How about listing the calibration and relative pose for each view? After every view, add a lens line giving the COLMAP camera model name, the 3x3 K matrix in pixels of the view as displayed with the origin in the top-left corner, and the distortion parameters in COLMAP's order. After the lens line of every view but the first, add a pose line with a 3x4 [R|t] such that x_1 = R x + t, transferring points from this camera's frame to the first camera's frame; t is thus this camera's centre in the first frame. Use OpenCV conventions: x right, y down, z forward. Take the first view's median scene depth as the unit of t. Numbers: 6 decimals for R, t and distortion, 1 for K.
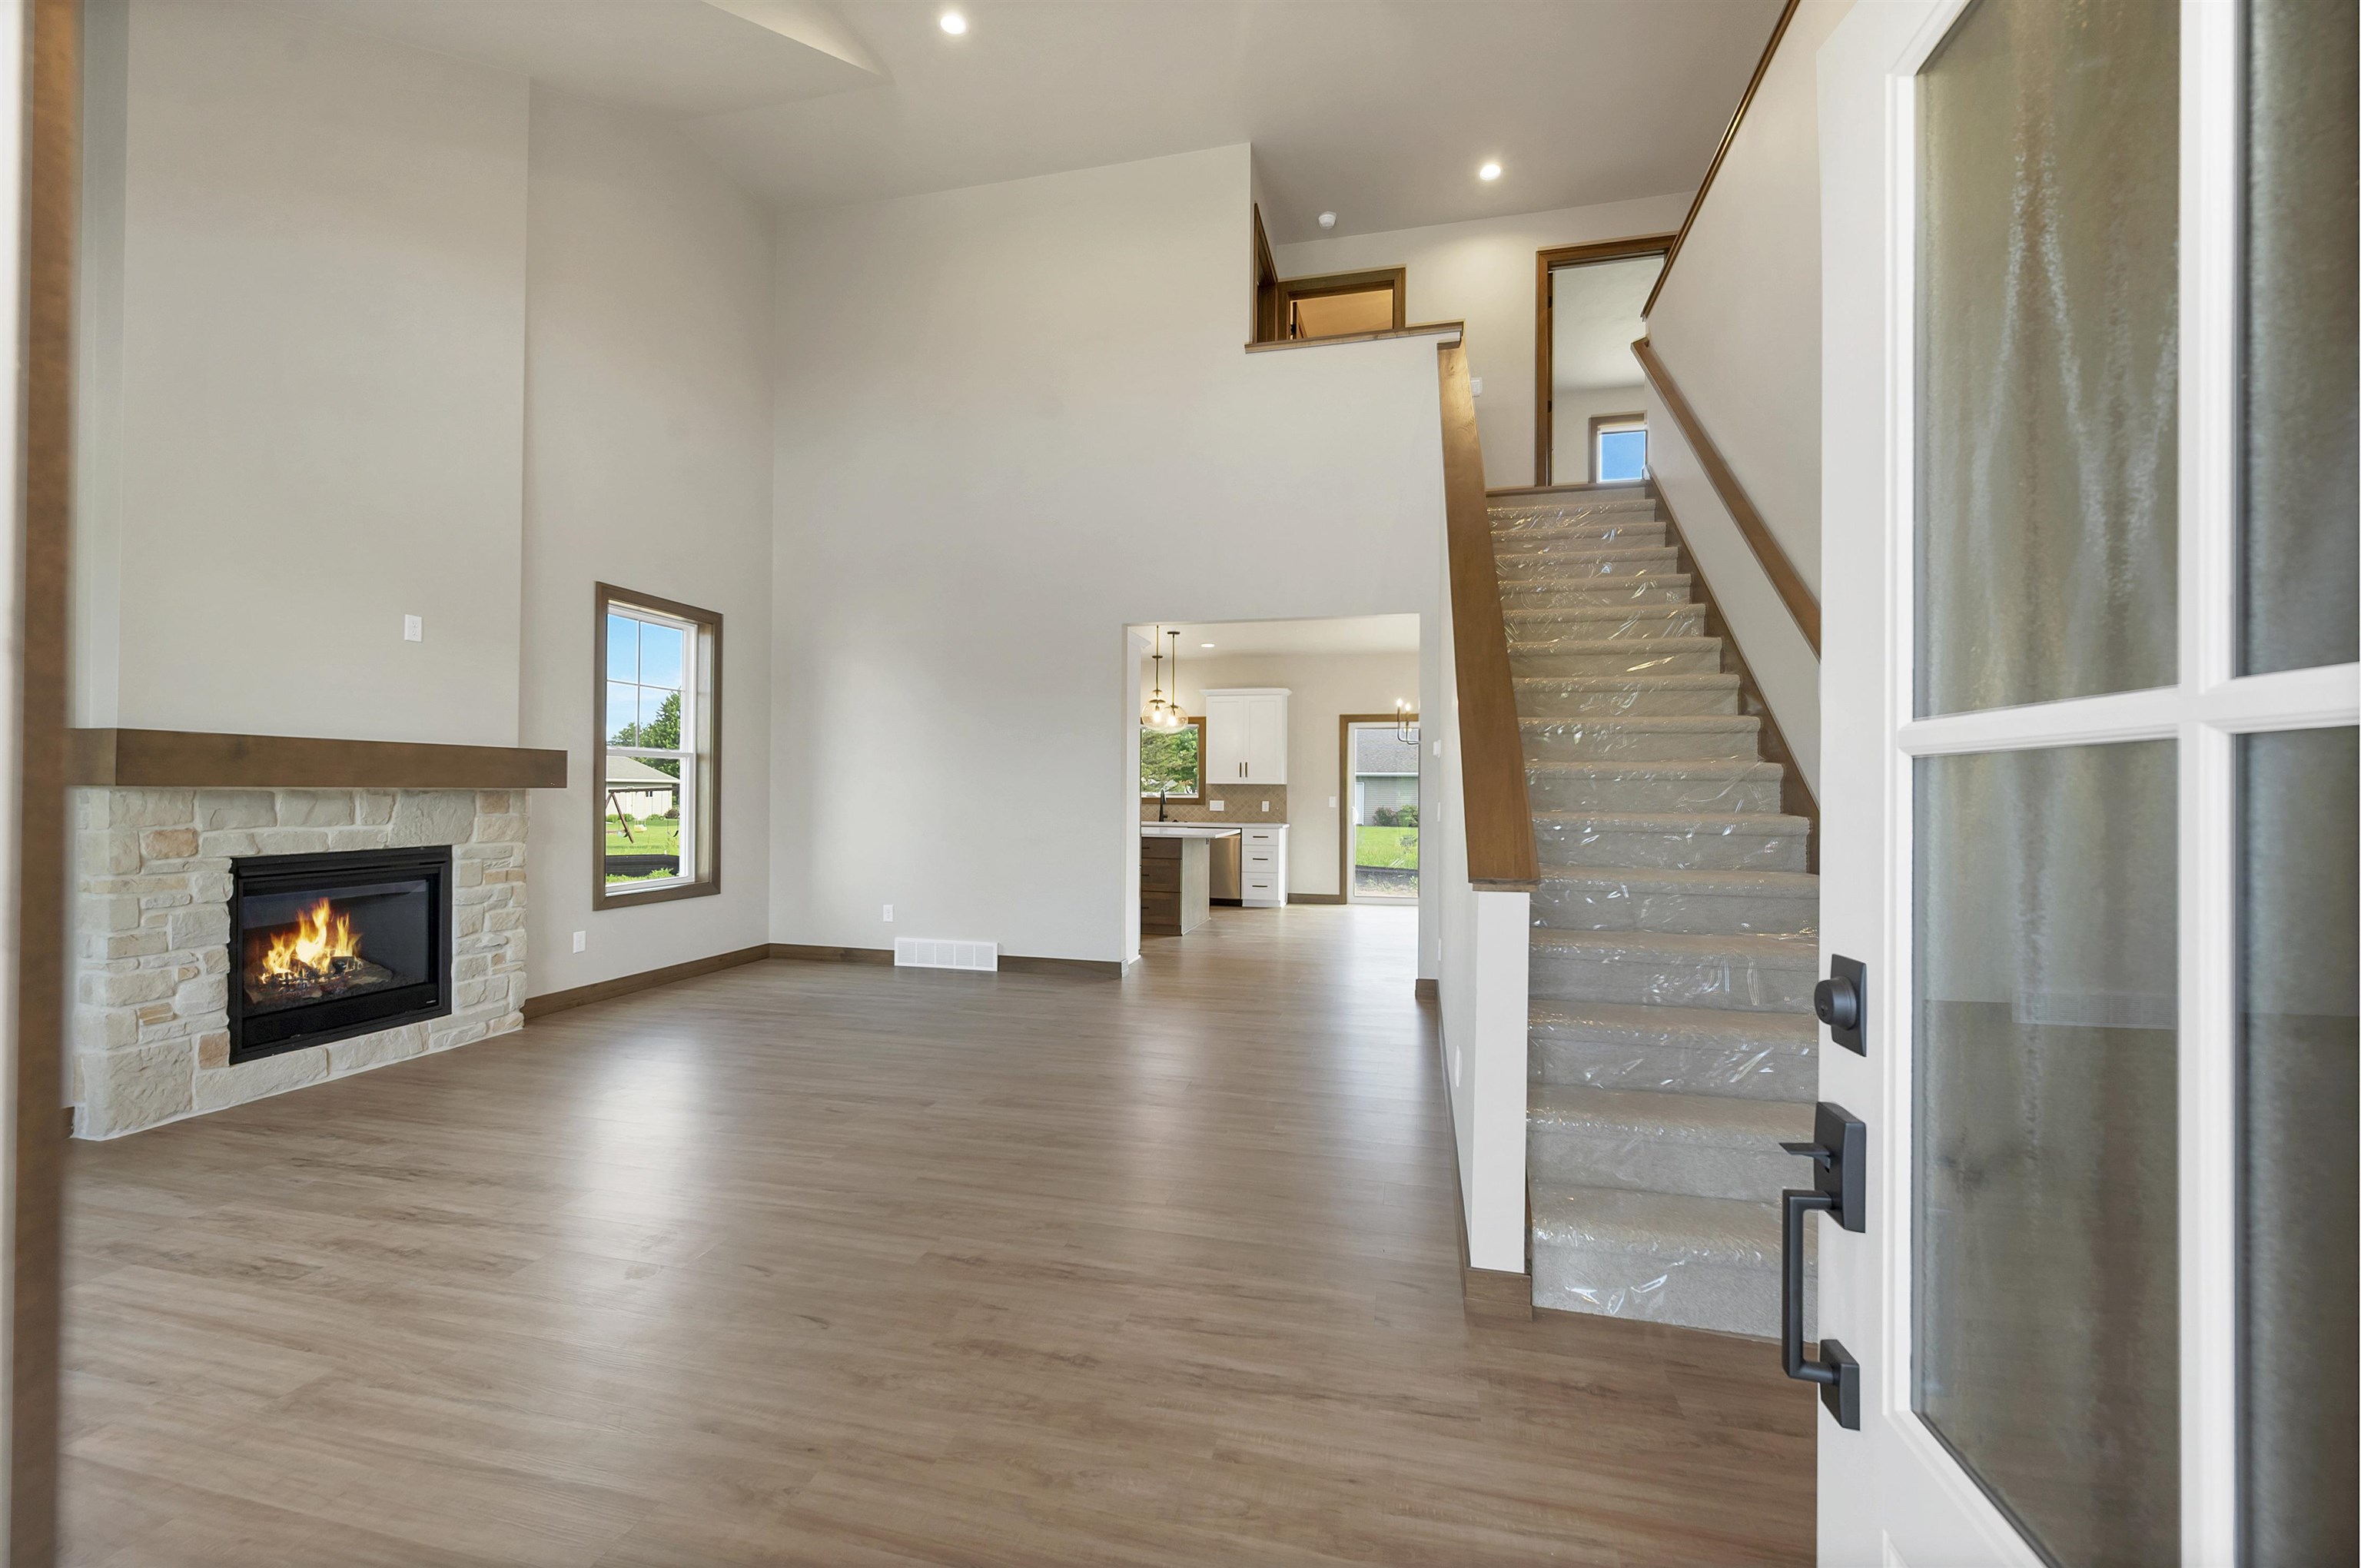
lens RADIAL K [[947.4, 0, 1187.6], [0, 947.4, 783.1], [0, 0, 1]] dist [-0.002564, 0.000049]
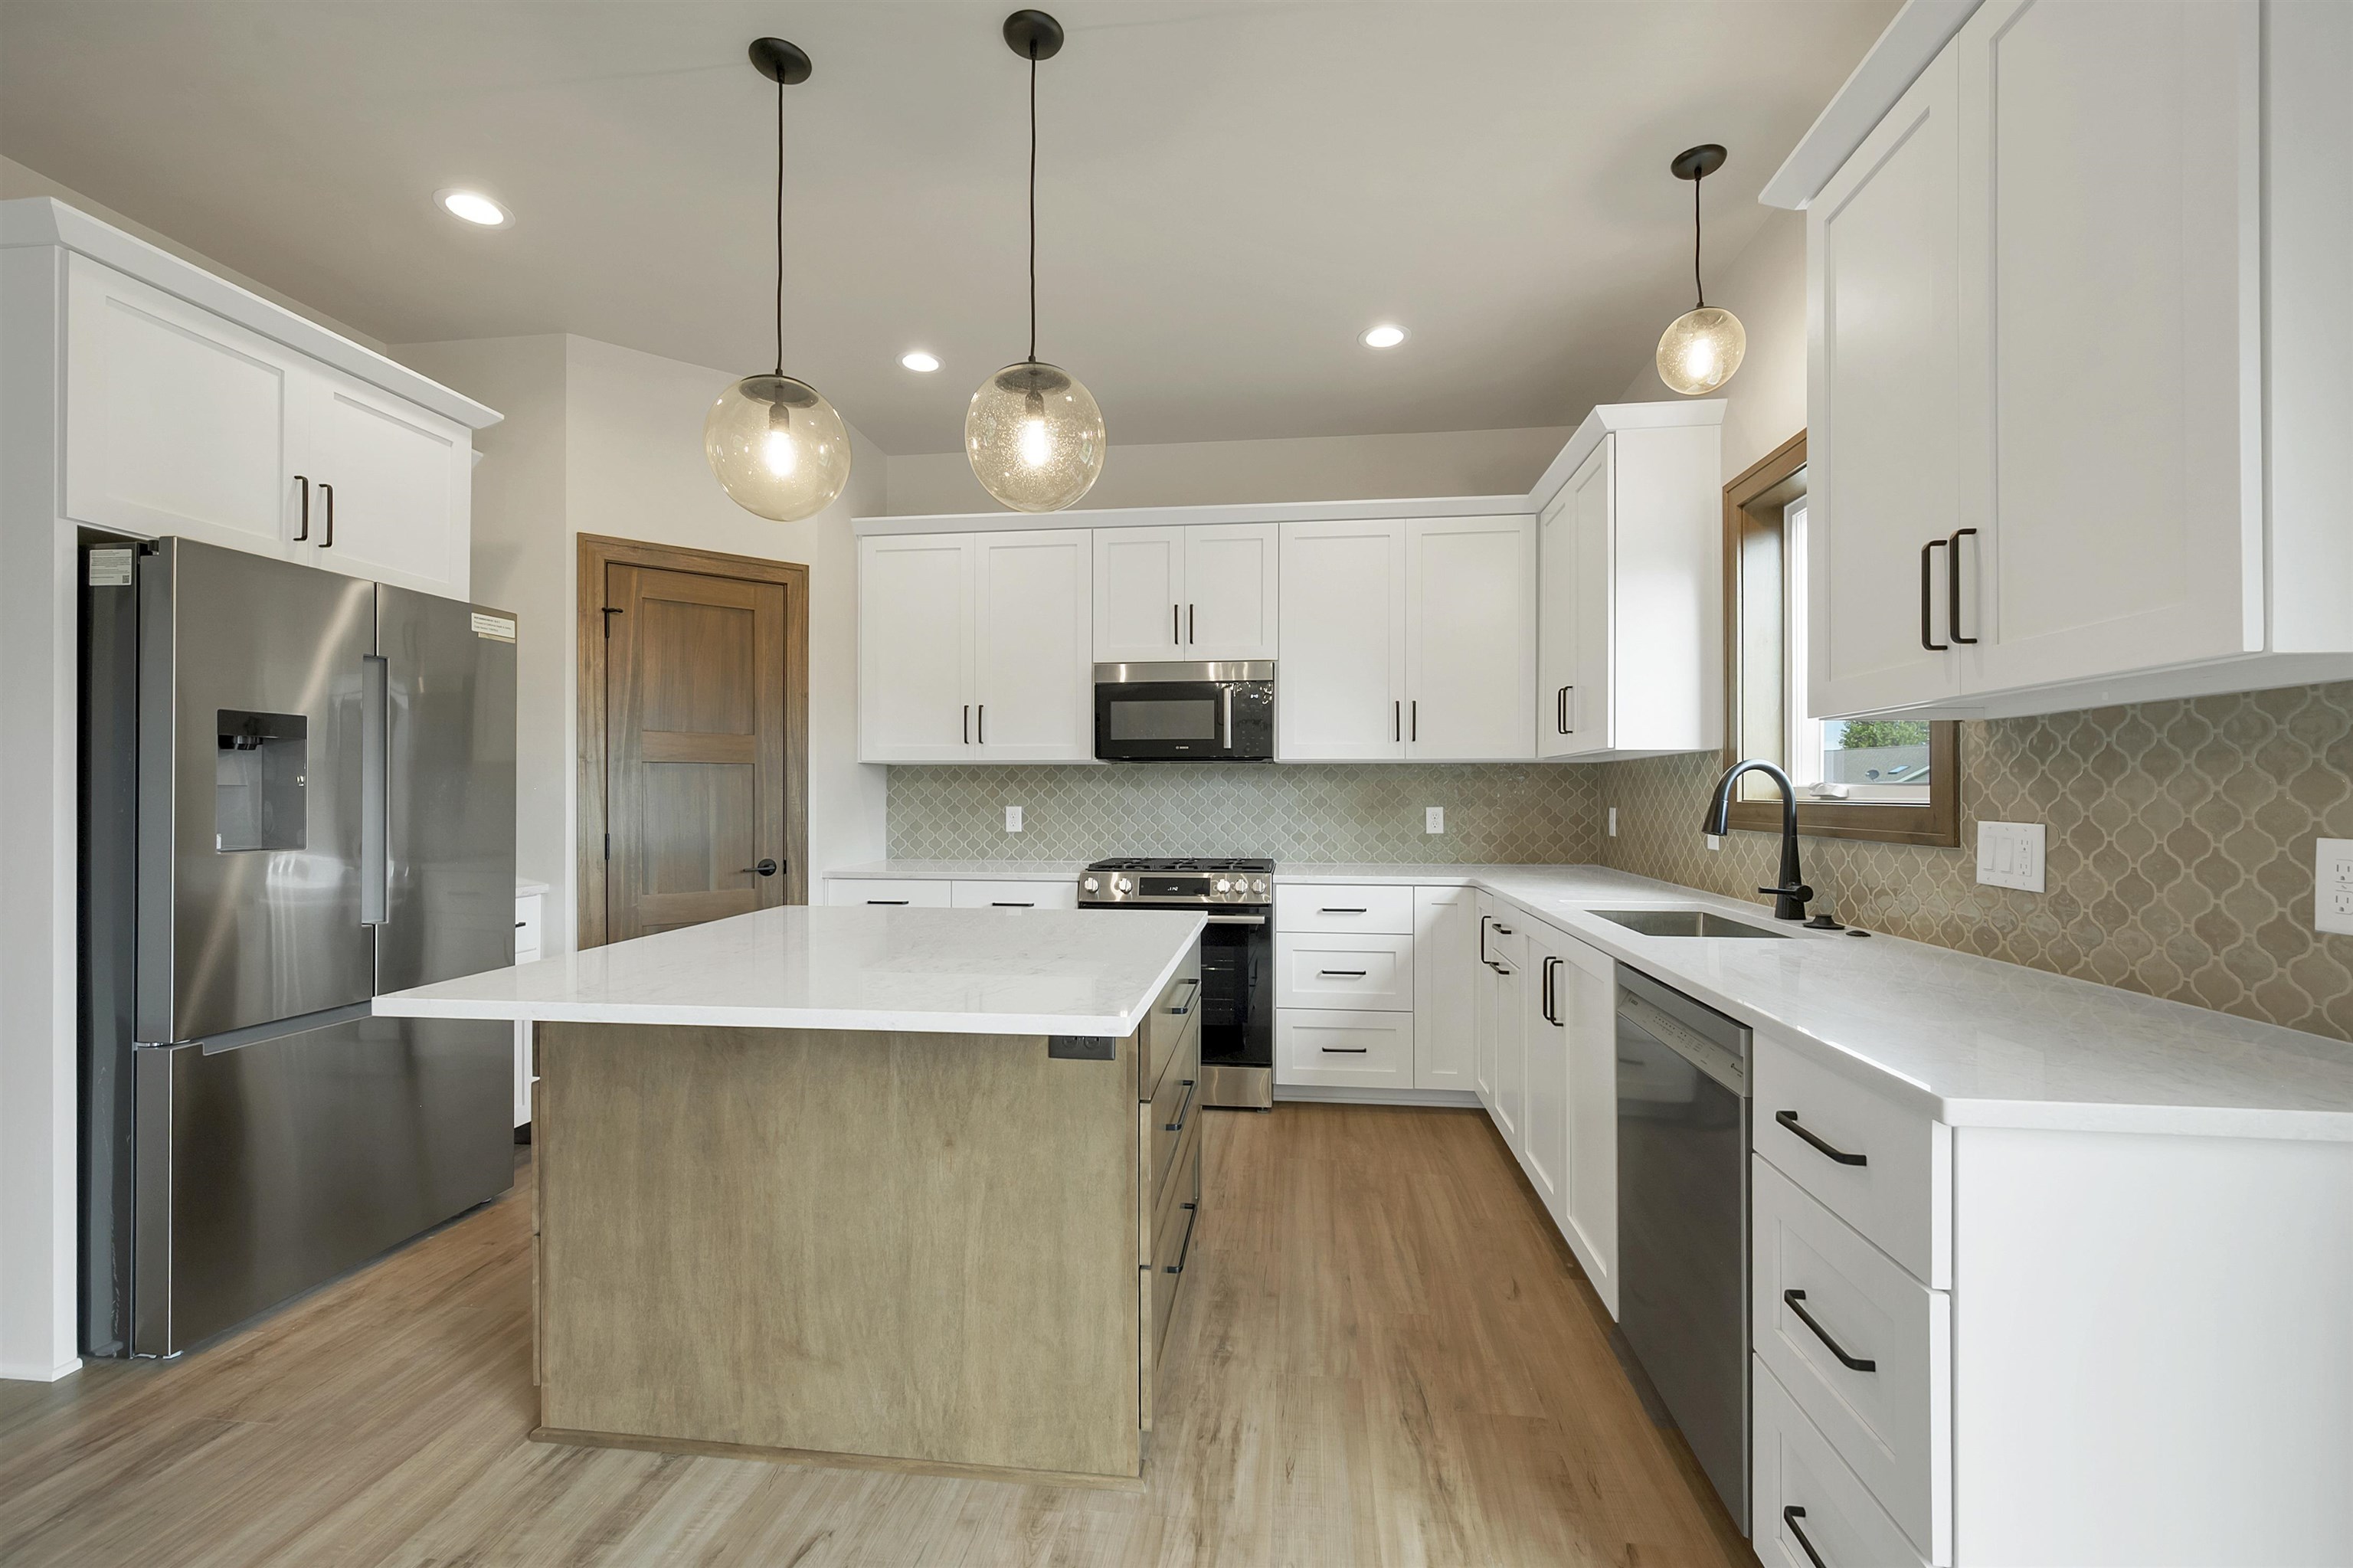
lens RADIAL K [[965.5, 0, 1182.5], [0, 965.5, 793.1], [0, 0, 1]] dist [0.000411, -0.000291]
pose [[0.116727, -0.009541, -0.993118, 0.445929], [0.009068, 0.999922, -0.008541, 0.035600], [0.993123, -0.008009, 0.116805, 2.181152]]
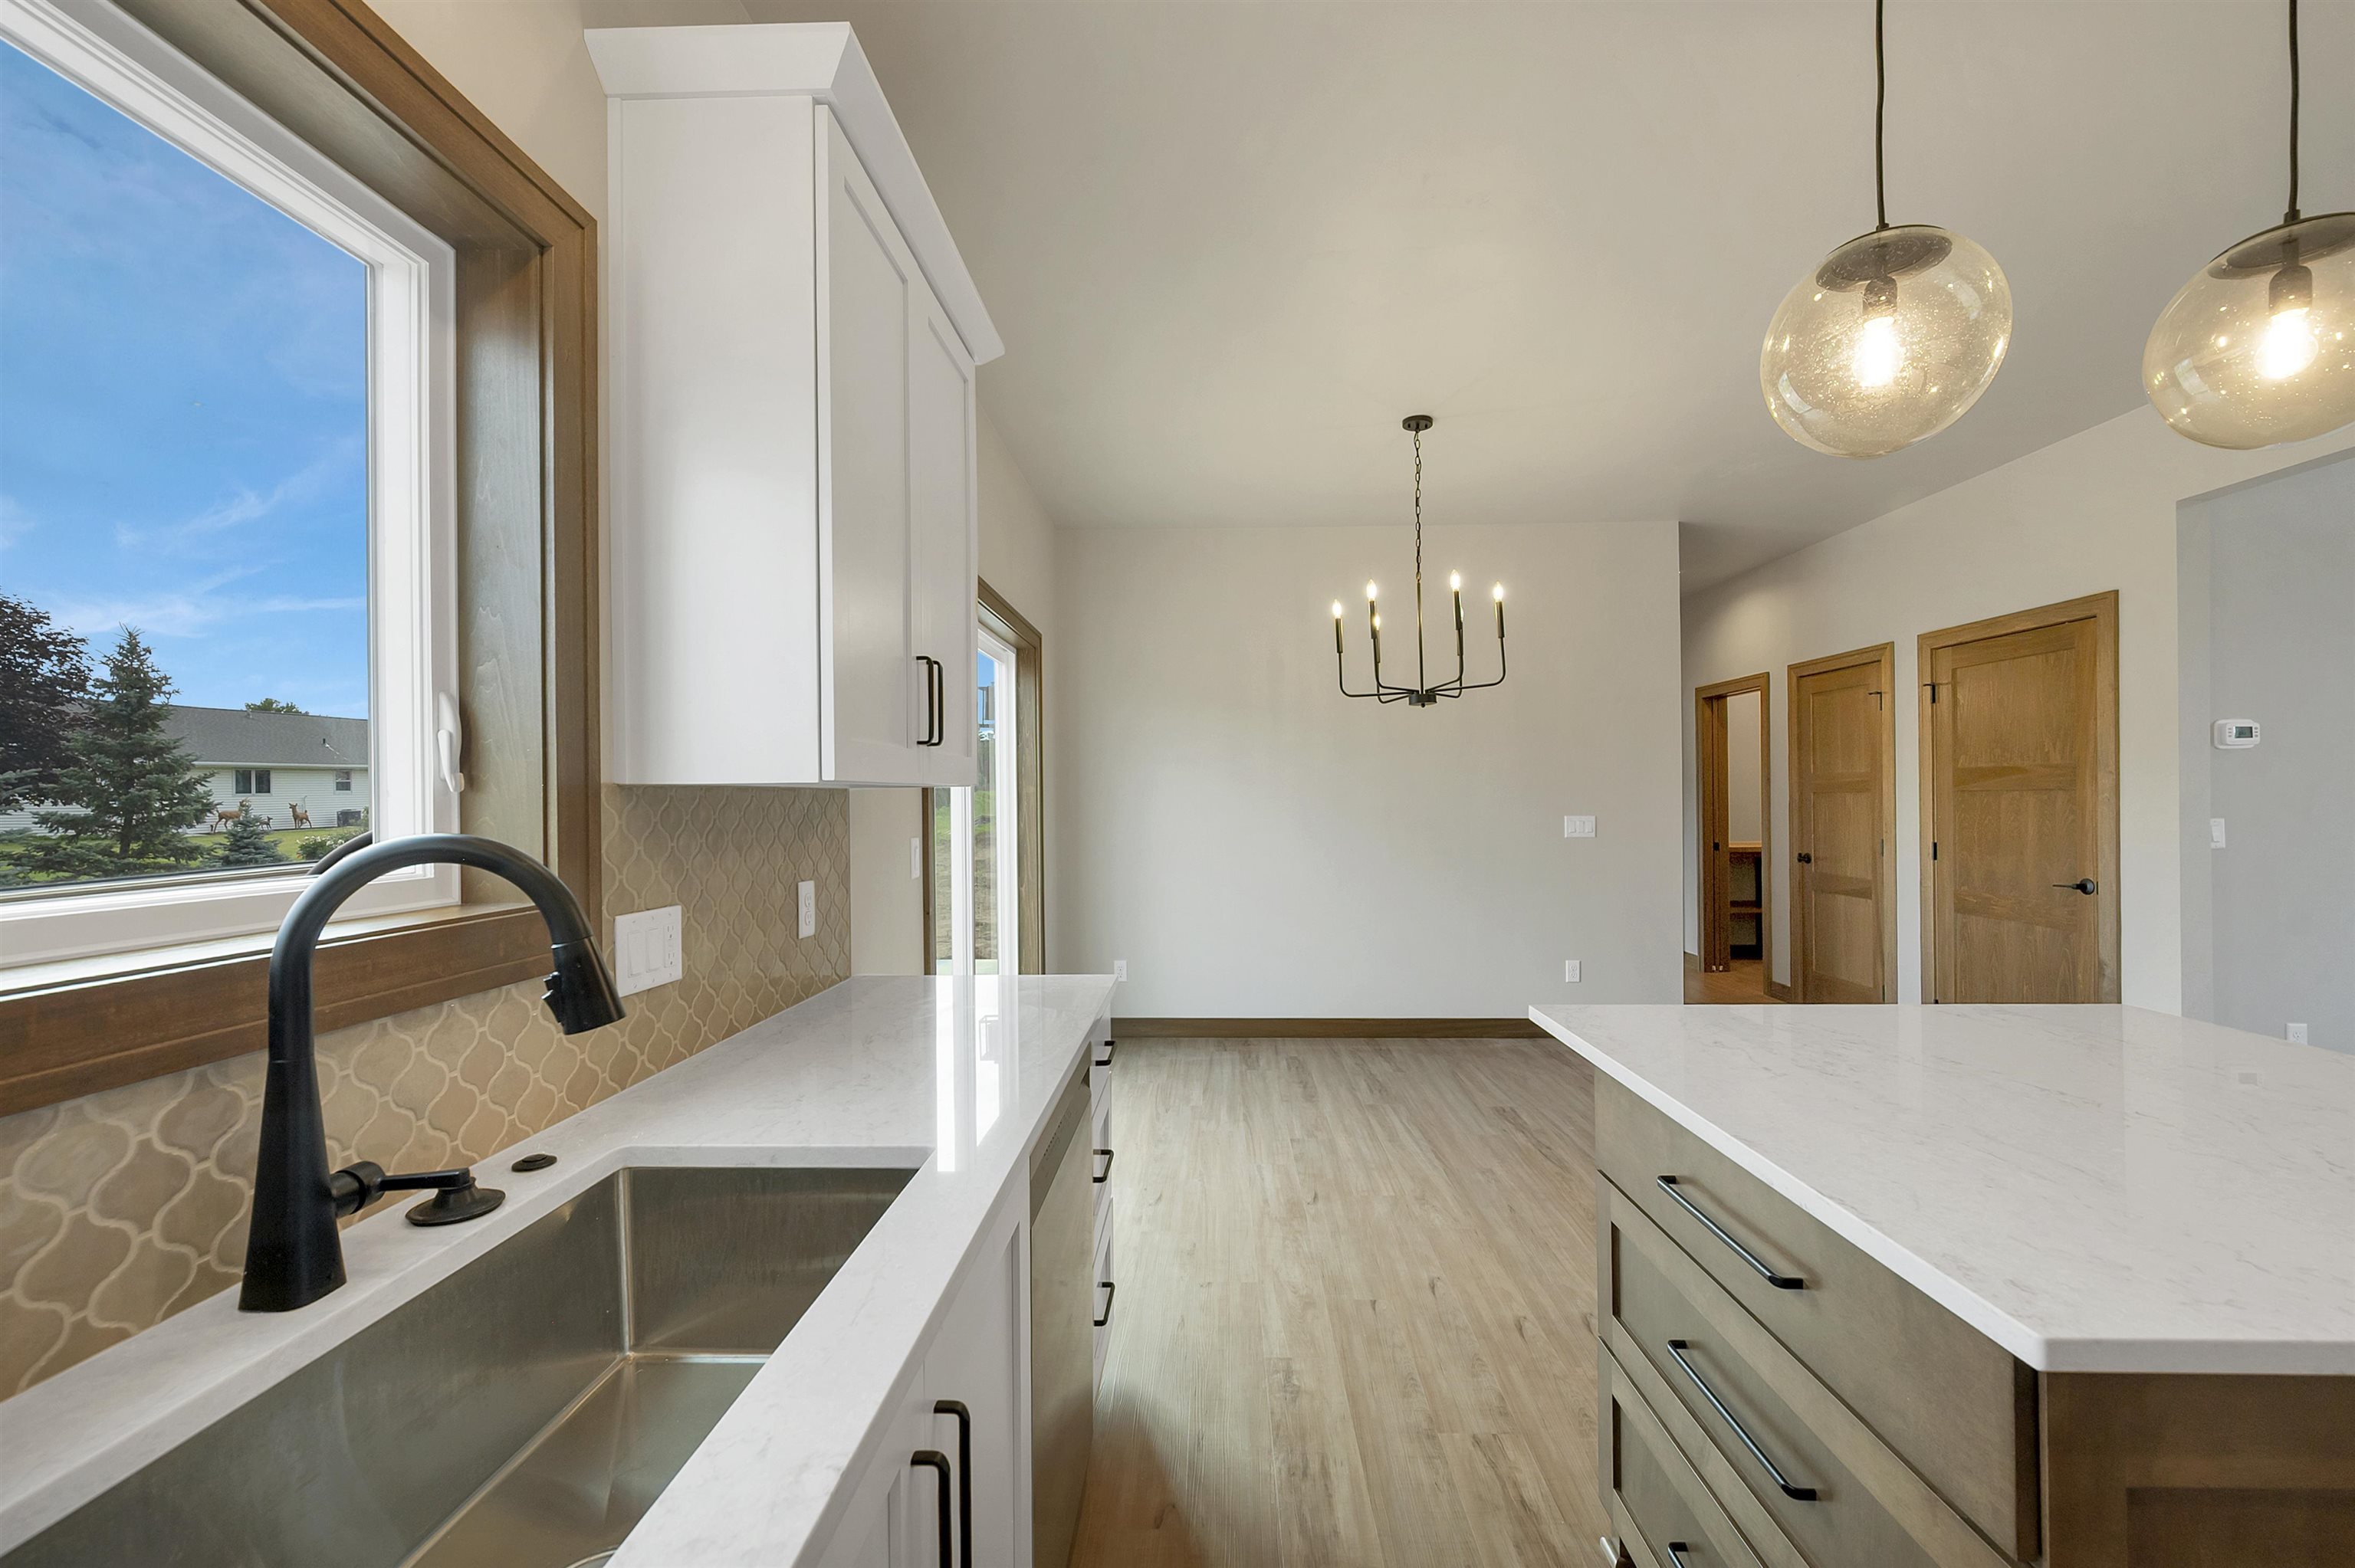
lens RADIAL K [[960.6, 0, 1206.5], [0, 960.6, 795.7], [0, 0, 1]] dist [-0.000018, -0.000051]
pose [[-0.223504, -0.004703, 0.974692, -0.298640], [-0.007558, 0.999967, 0.003092, 0.004289], [-0.974674, -0.006675, -0.223532, 2.460647]]
